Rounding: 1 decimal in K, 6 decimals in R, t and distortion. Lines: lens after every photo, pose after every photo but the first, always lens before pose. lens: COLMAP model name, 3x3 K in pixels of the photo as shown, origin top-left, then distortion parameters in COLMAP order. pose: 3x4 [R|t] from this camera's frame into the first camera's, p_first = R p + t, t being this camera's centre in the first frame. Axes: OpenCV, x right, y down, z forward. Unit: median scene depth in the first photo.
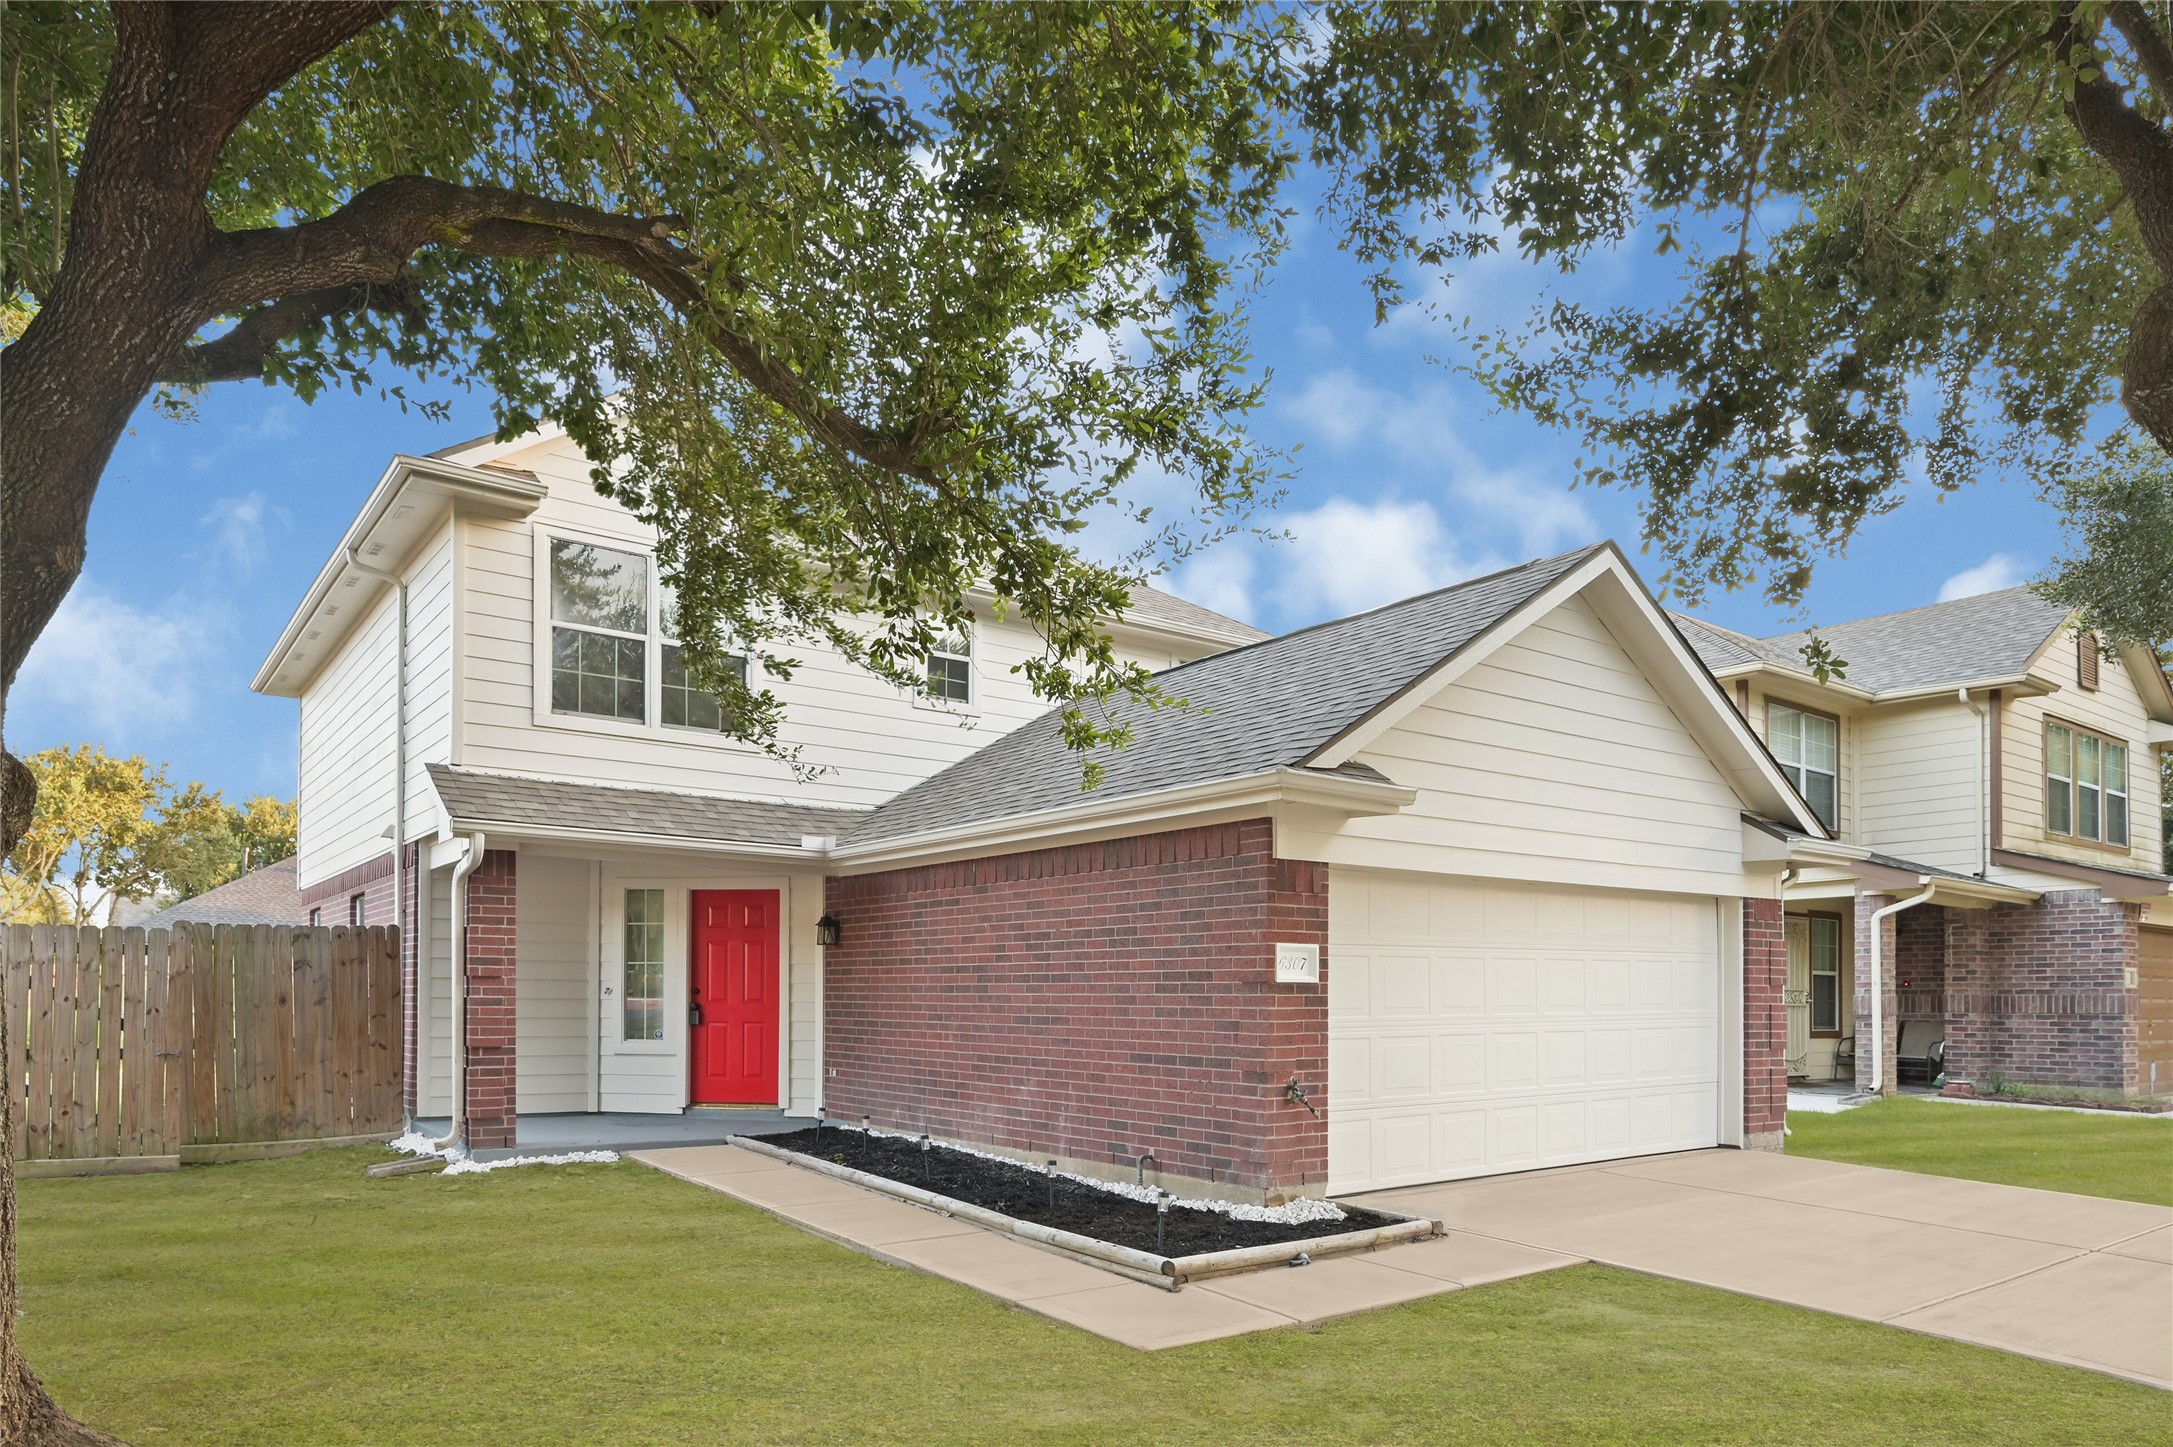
lens RADIAL K [[1370.0, 0, 1085.6], [0, 1370.0, 825.0], [0, 0, 1]] dist [-0.002236, -0.000539]
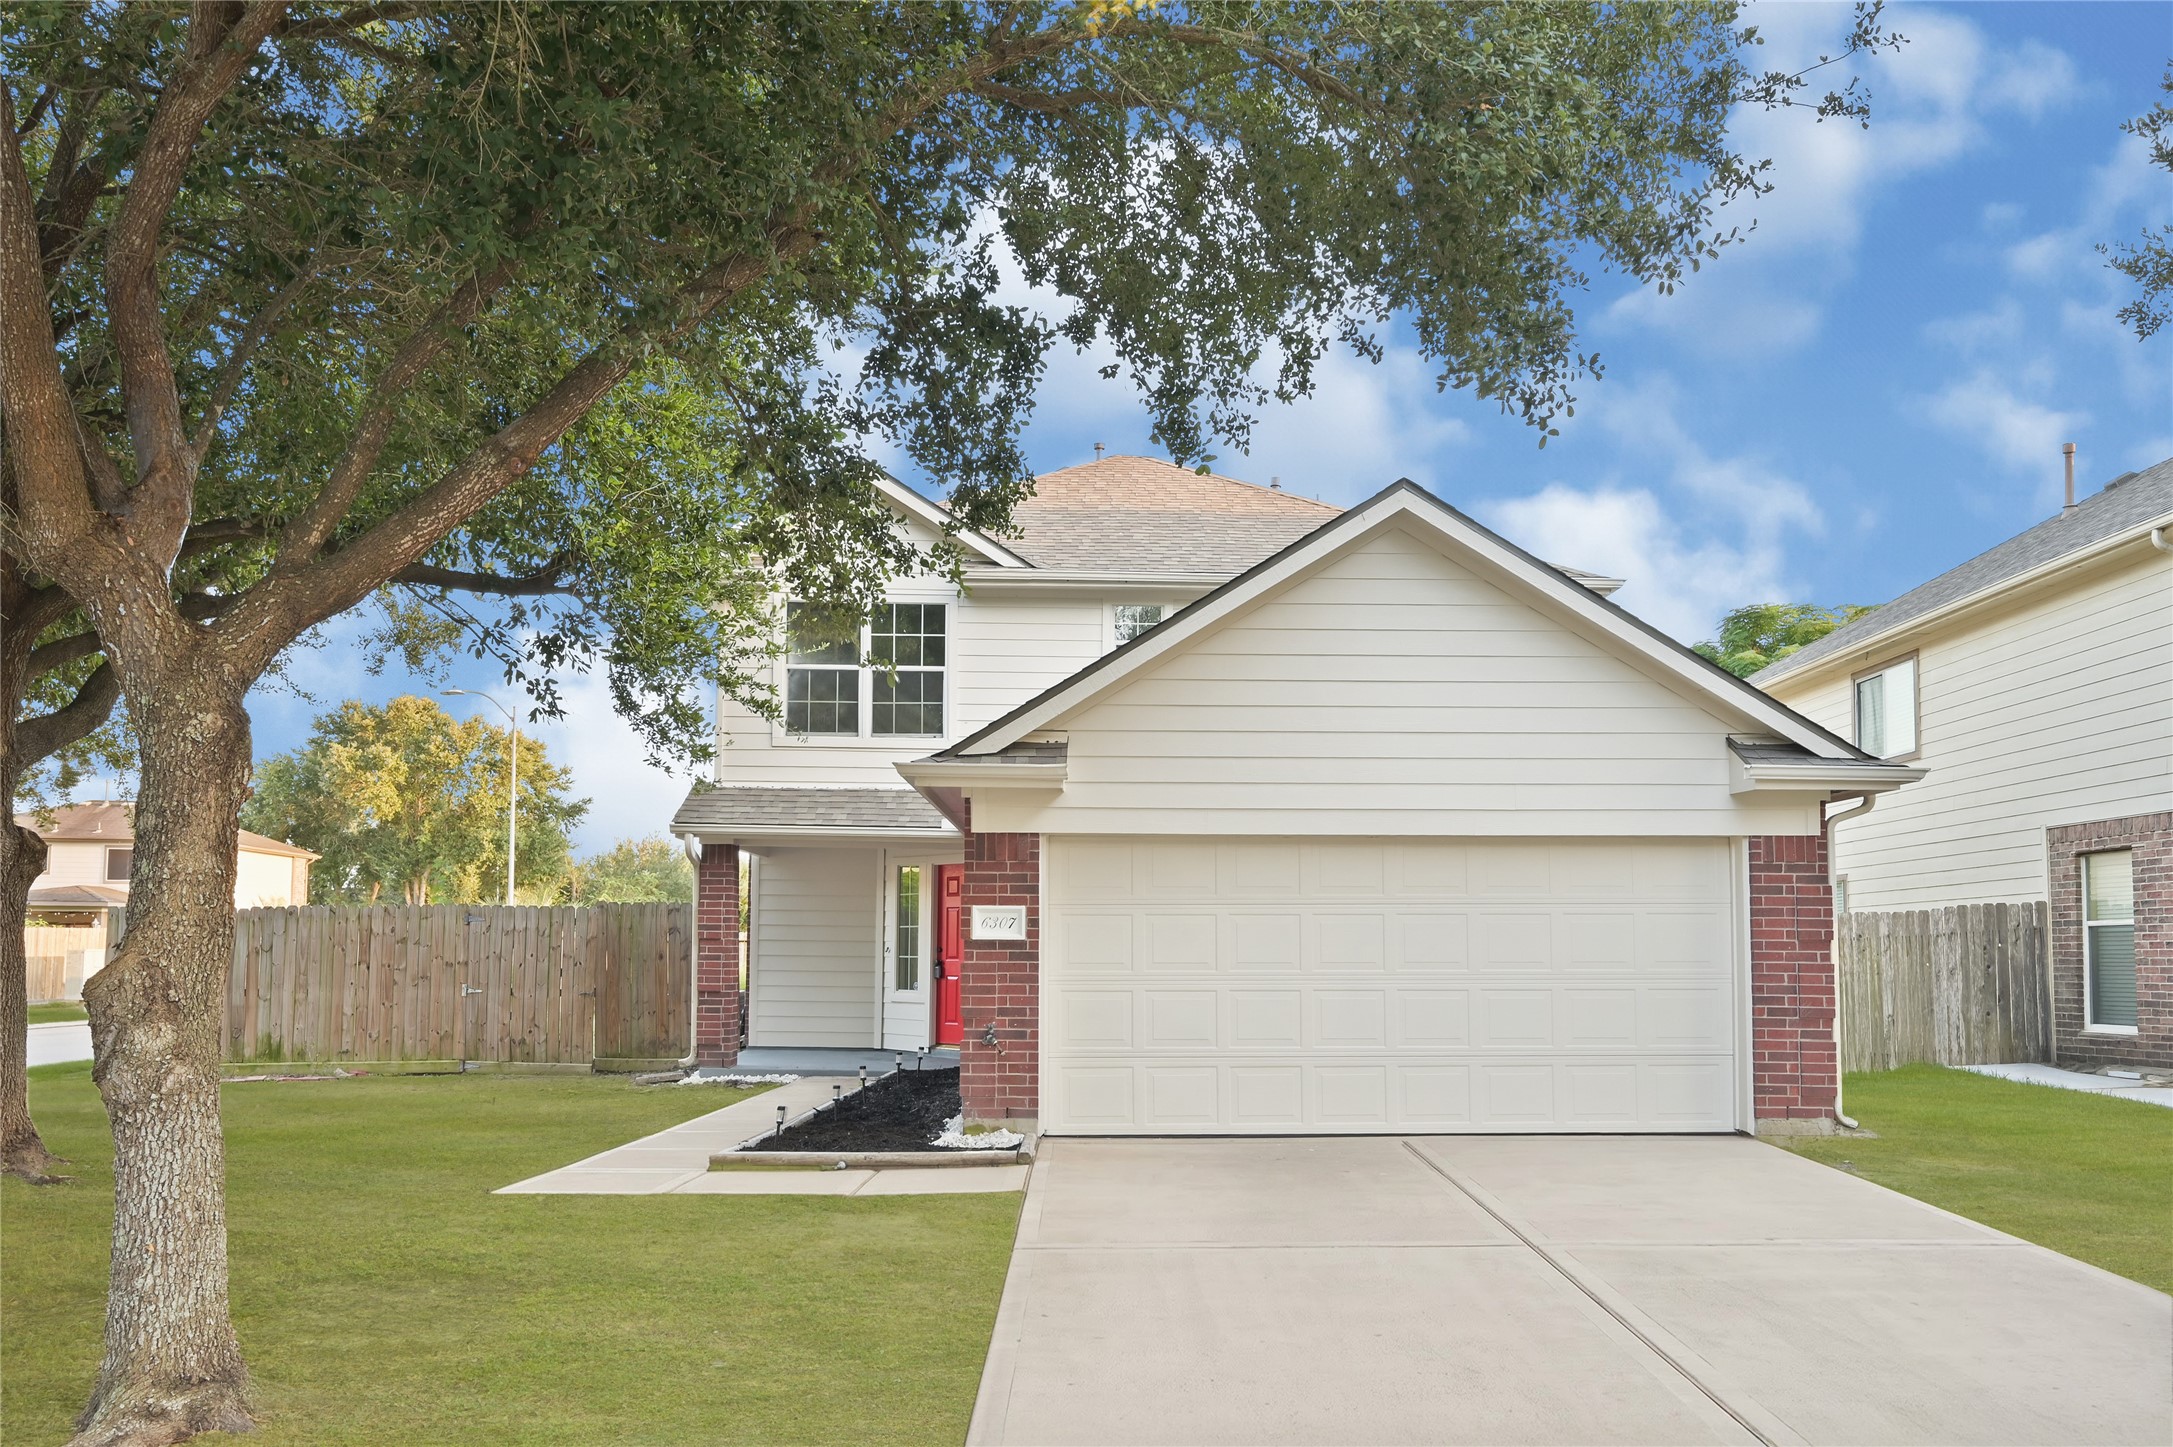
lens RADIAL K [[1435.0, 0, 1086.5], [0, 1435.0, 723.5], [0, 0, 1]] dist [0.002795, 0.000468]
pose [[0.823885, -0.089989, -0.559567, 0.658420], [0.068707, 0.995891, -0.058996, 0.007981], [0.562576, 0.010160, 0.826683, 0.035313]]
